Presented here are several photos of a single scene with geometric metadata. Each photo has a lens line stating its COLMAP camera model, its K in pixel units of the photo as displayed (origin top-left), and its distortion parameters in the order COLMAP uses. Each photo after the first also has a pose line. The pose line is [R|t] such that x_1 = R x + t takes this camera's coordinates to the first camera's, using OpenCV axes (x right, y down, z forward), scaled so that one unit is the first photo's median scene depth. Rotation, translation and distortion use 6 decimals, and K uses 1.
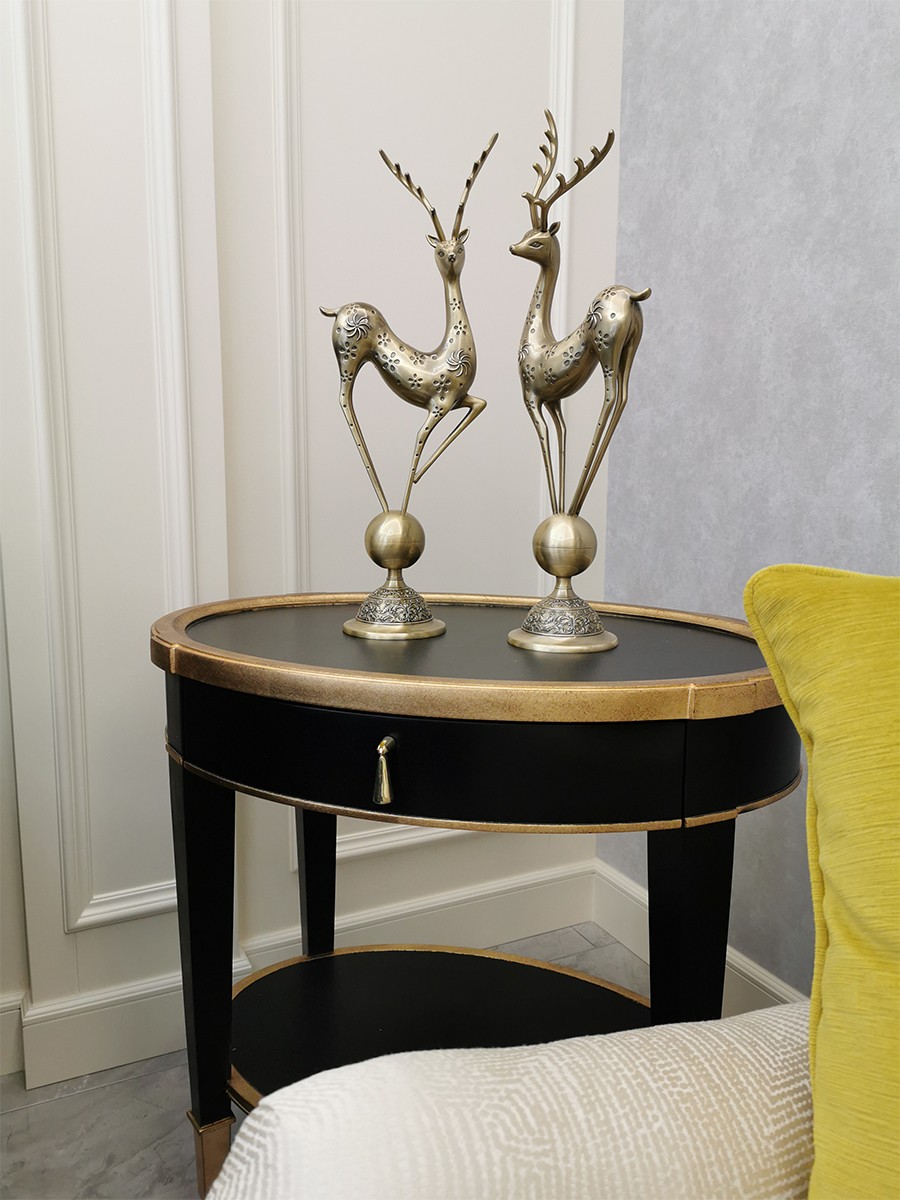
lens RADIAL K [[919.6, 0, 447.9], [0, 919.6, 594.0], [0, 0, 1]] dist [0.078319, -0.110079]
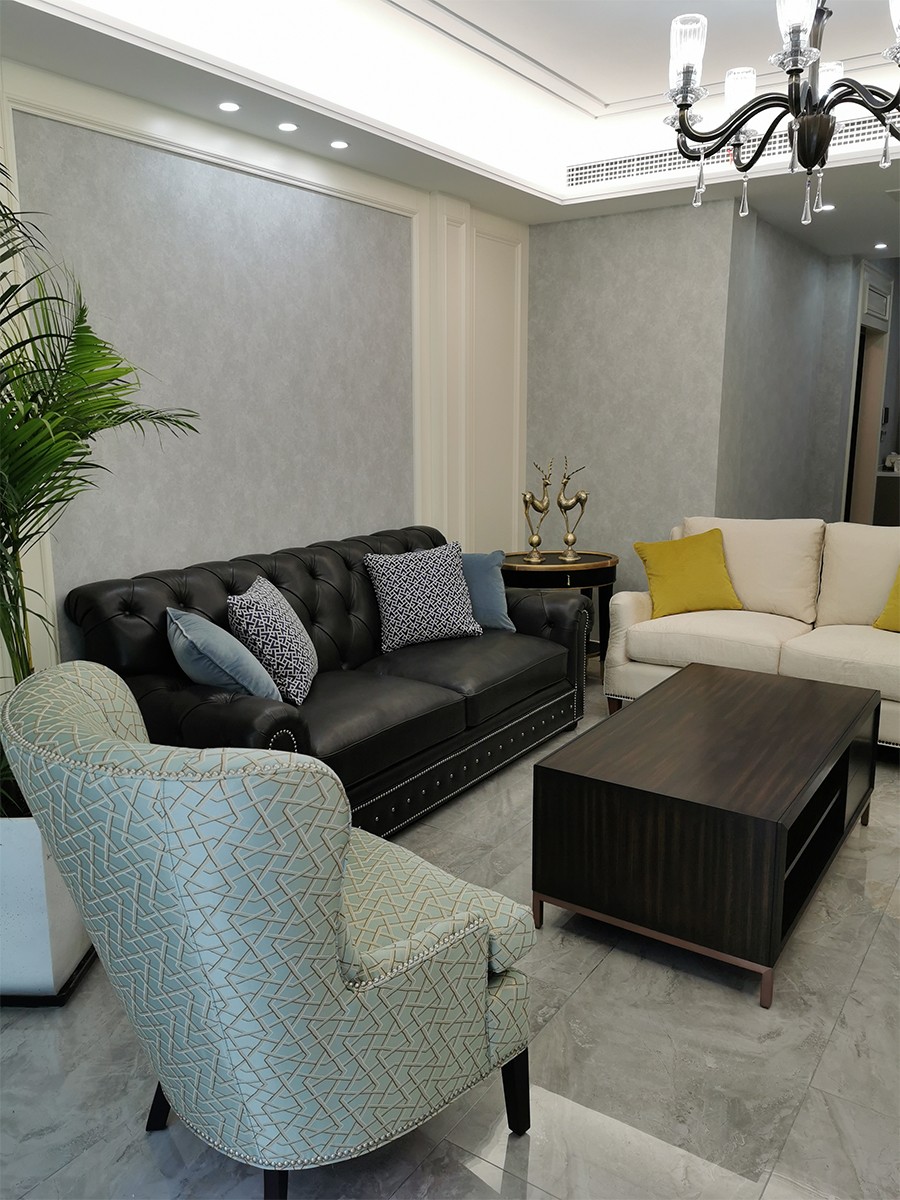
lens RADIAL K [[919.6, 0, 447.9], [0, 919.6, 594.0], [0, 0, 1]] dist [0.078319, -0.110079]
pose [[0.875543, -0.106964, 0.471150, -2.755772], [0.087369, 0.994160, 0.063344, -0.128688], [-0.475174, -0.014296, 0.879776, -2.988279]]
